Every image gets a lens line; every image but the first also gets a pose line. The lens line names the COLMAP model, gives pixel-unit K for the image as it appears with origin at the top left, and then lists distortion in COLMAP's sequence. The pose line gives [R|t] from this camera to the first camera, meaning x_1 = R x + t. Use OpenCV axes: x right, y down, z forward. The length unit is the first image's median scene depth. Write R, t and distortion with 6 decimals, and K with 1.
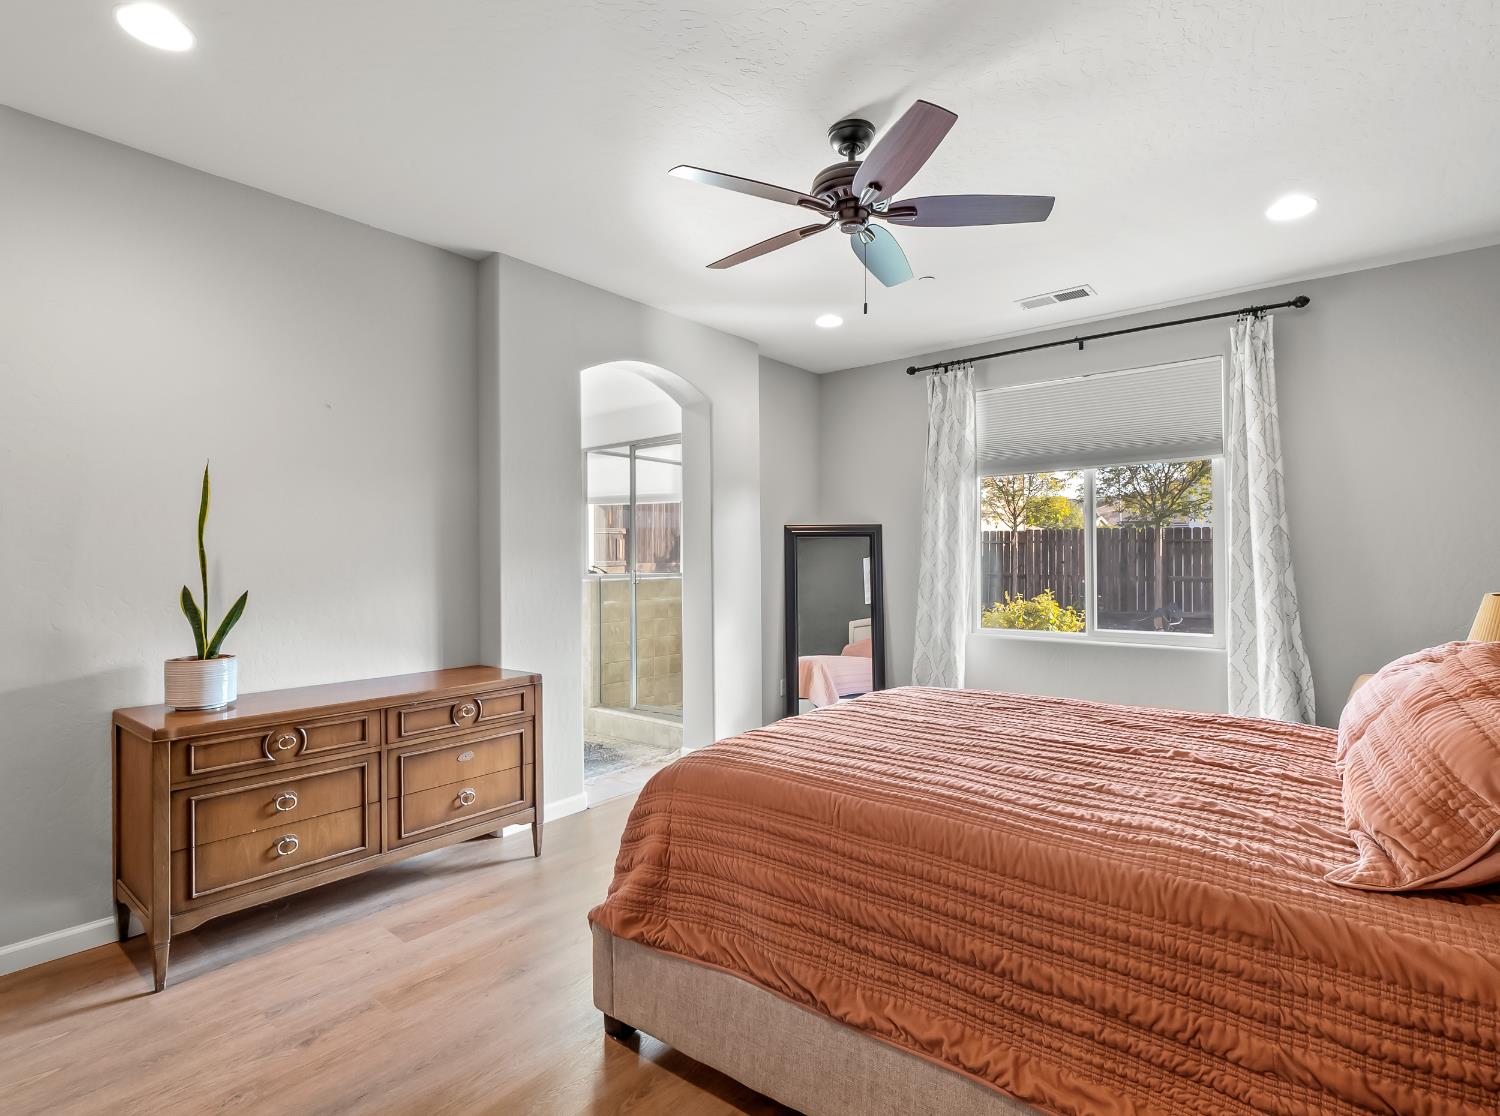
lens RADIAL K [[749.8, 0, 754.6], [0, 749.8, 559.7], [0, 0, 1]] dist [-0.011102, -0.003813]
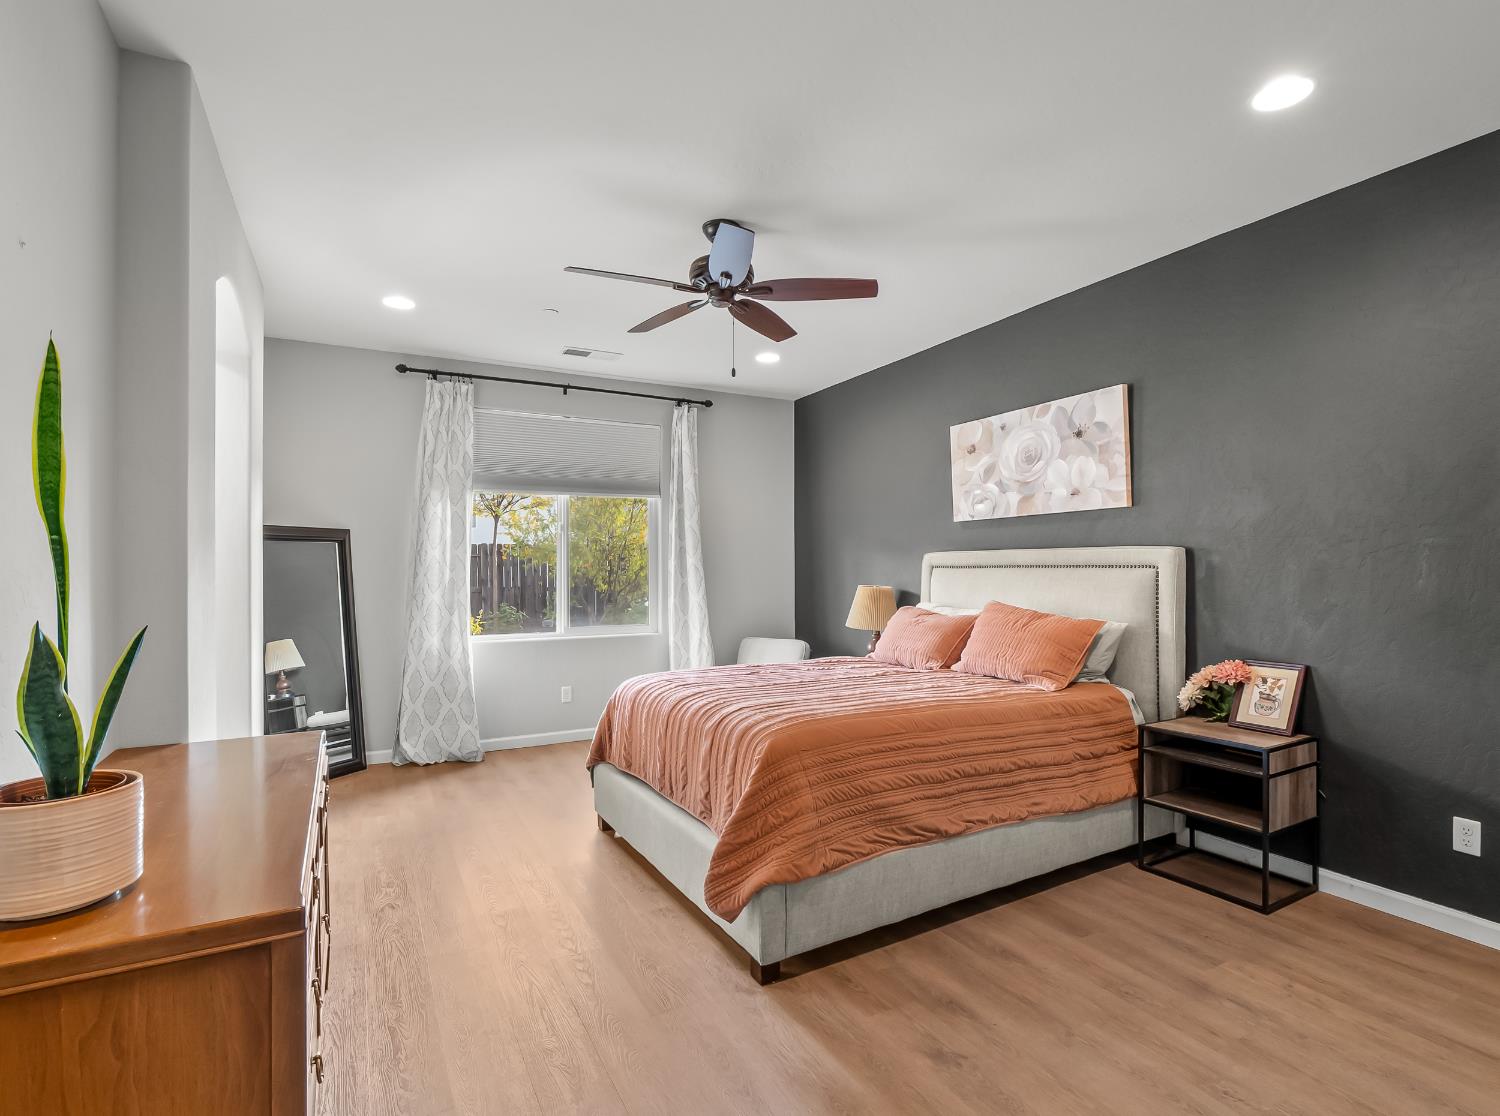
lens RADIAL K [[749.8, 0, 760.8], [0, 749.8, 567.2], [0, 0, 1]] dist [-0.011102, -0.003813]
pose [[0.377573, 0.008500, 0.925941, -0.611838], [-0.000698, 0.999960, -0.008895, 0.007032], [-0.925980, 0.002712, 0.377564, 0.283036]]
